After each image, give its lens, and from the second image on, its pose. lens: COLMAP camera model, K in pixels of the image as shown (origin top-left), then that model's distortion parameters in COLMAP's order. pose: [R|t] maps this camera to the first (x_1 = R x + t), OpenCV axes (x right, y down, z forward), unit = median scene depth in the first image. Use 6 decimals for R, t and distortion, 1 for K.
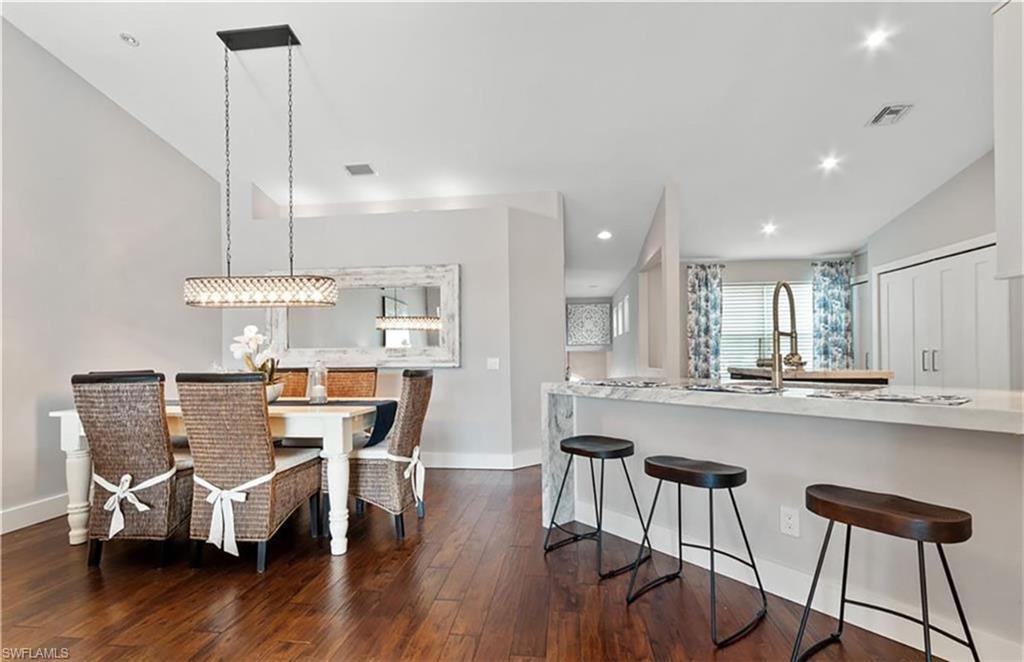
lens RADIAL K [[455.0, 0, 510.7], [0, 455.0, 356.4], [0, 0, 1]] dist [0.000300, 0.000029]
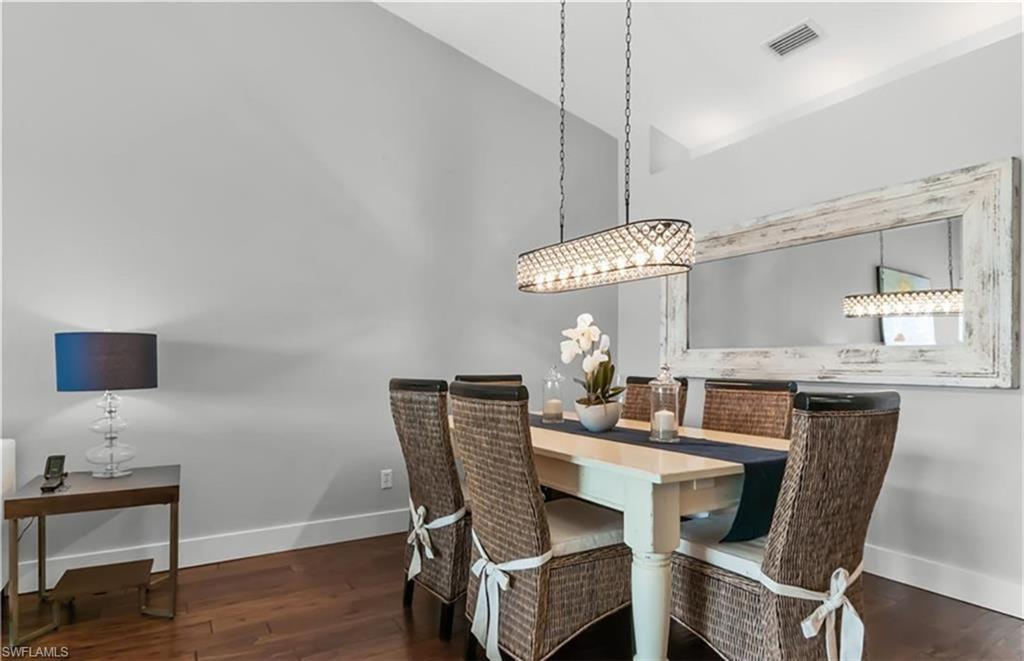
lens RADIAL K [[561.9, 0, 511.3], [0, 561.9, 364.0], [0, 0, 1]] dist [0.003738, 0.000097]
pose [[0.628525, 0.014659, -0.777651, 0.012350], [-0.011820, 0.999887, 0.009296, 0.000295], [0.777699, 0.003349, 0.628628, 0.439517]]
